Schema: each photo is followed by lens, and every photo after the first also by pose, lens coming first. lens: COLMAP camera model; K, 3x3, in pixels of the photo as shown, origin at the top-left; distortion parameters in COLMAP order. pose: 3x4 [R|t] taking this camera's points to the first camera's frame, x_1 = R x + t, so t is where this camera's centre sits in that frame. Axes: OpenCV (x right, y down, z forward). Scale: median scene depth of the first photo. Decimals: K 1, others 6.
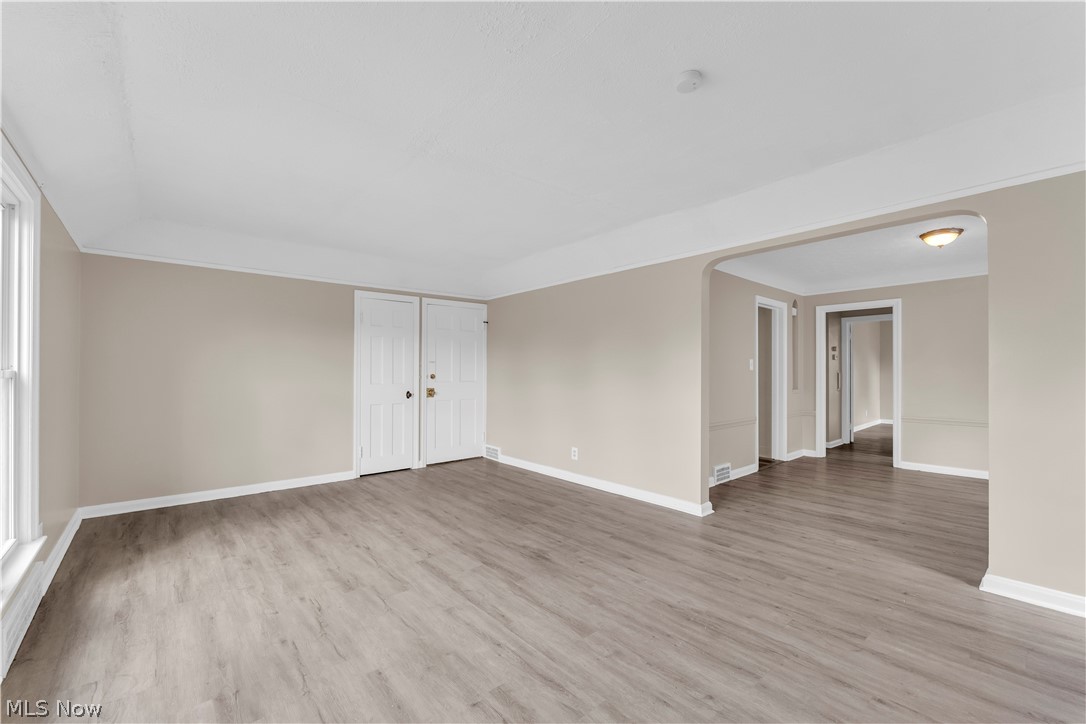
lens RADIAL K [[443.7, 0, 533.2], [0, 443.7, 369.6], [0, 0, 1]] dist [0.000704, -0.000191]
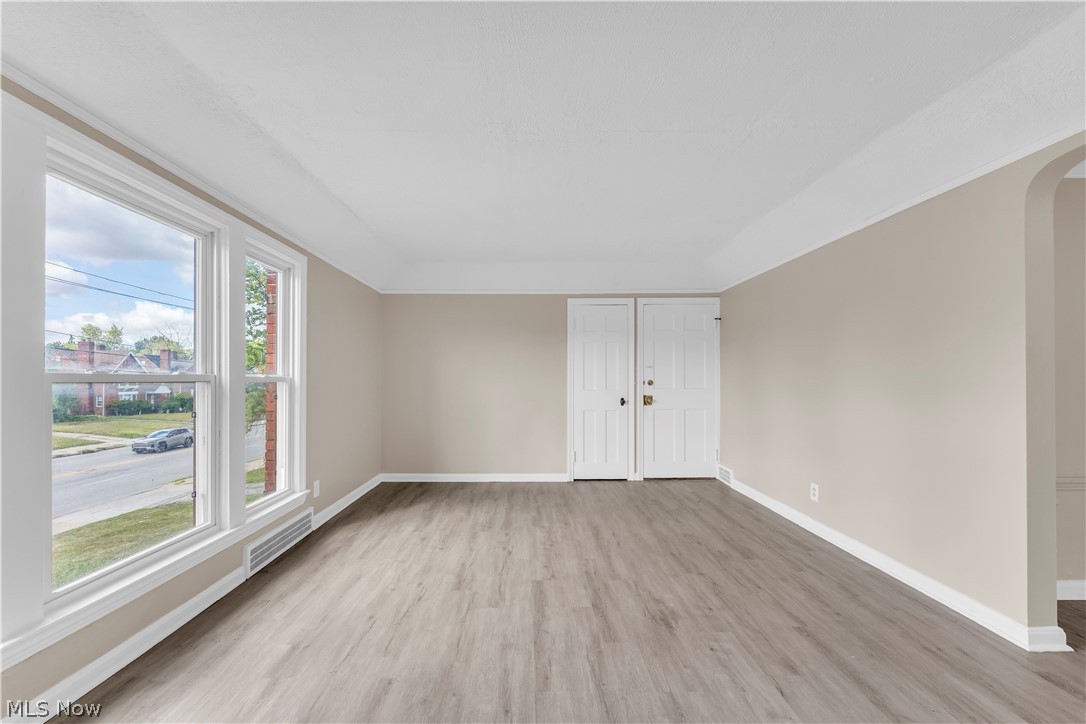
lens RADIAL K [[443.7, 0, 533.2], [0, 443.7, 369.6], [0, 0, 1]] dist [0.000704, -0.000191]
pose [[0.774940, -0.010997, -0.631939, 0.264586], [0.002617, 0.999896, -0.014190, 0.001398], [0.632029, 0.009343, 0.774888, 0.214464]]
